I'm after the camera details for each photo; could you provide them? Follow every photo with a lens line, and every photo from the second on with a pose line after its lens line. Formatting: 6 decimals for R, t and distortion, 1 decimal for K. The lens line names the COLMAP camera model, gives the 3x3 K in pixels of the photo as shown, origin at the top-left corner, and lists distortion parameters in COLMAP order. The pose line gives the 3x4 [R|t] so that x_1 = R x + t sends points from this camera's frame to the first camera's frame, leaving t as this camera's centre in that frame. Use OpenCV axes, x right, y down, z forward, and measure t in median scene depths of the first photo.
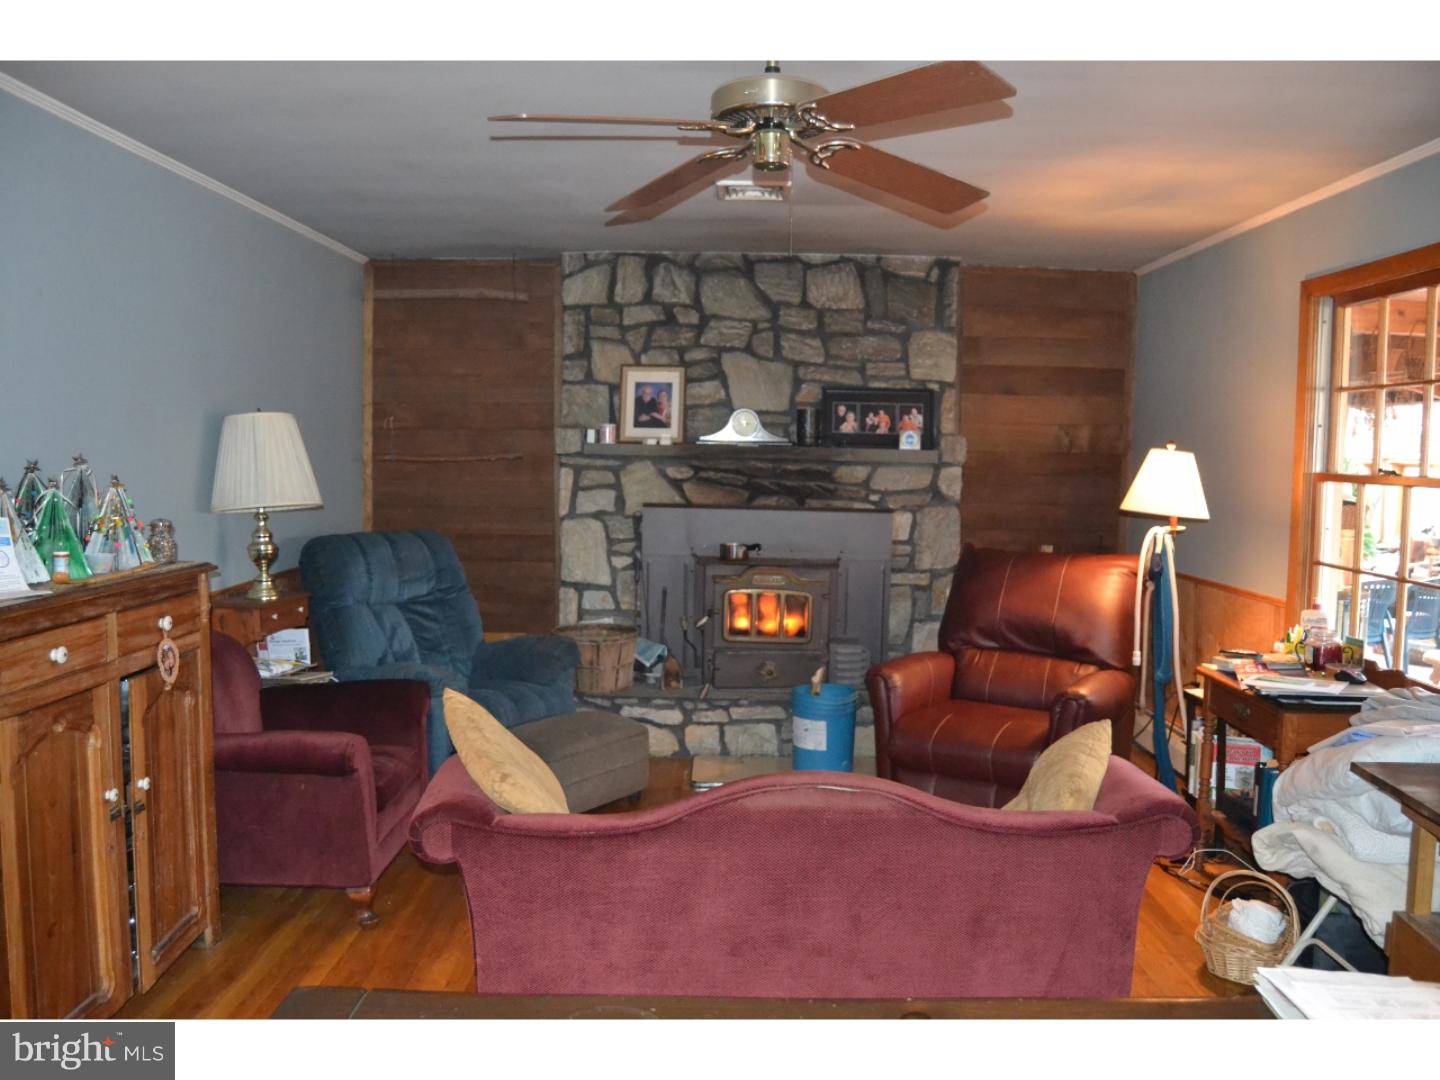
lens RADIAL K [[1153.0, 0, 722.1], [0, 1153.0, 539.6], [0, 0, 1]] dist [-0.072096, 0.012020]
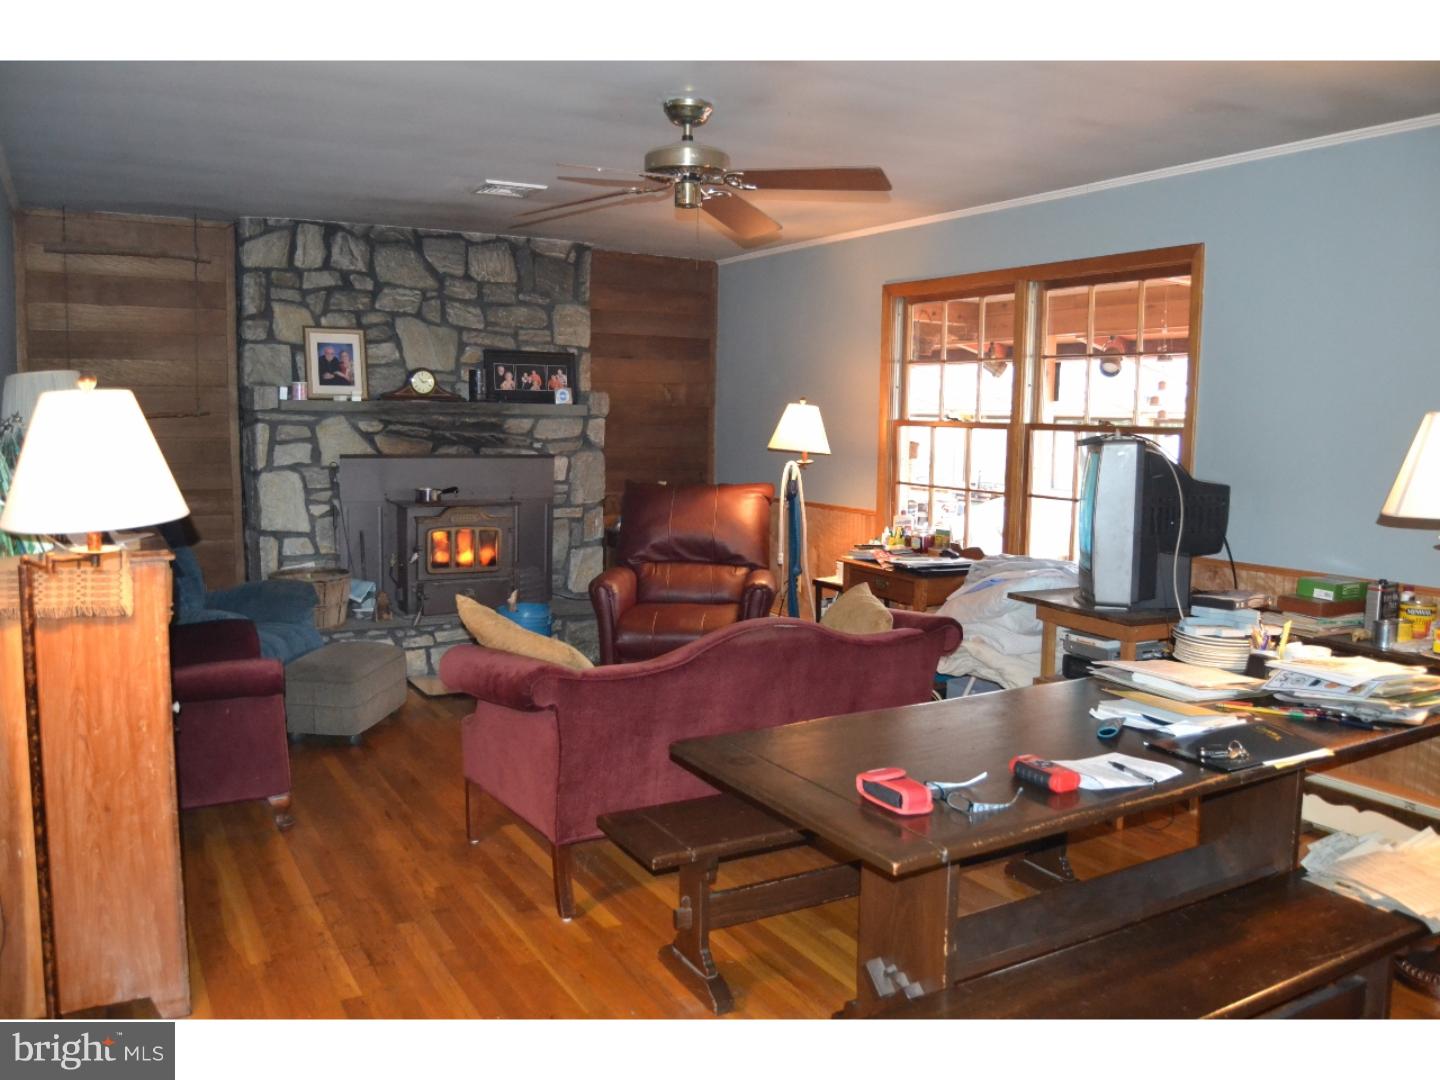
lens RADIAL K [[1153.0, 0, 718.0], [0, 1153.0, 541.5], [0, 0, 1]] dist [-0.072096, 0.012020]
pose [[0.868131, -0.059670, 0.492735, -0.293820], [0.038725, 0.997864, 0.052612, 0.007191], [-0.494822, -0.026593, 0.868587, -0.118012]]
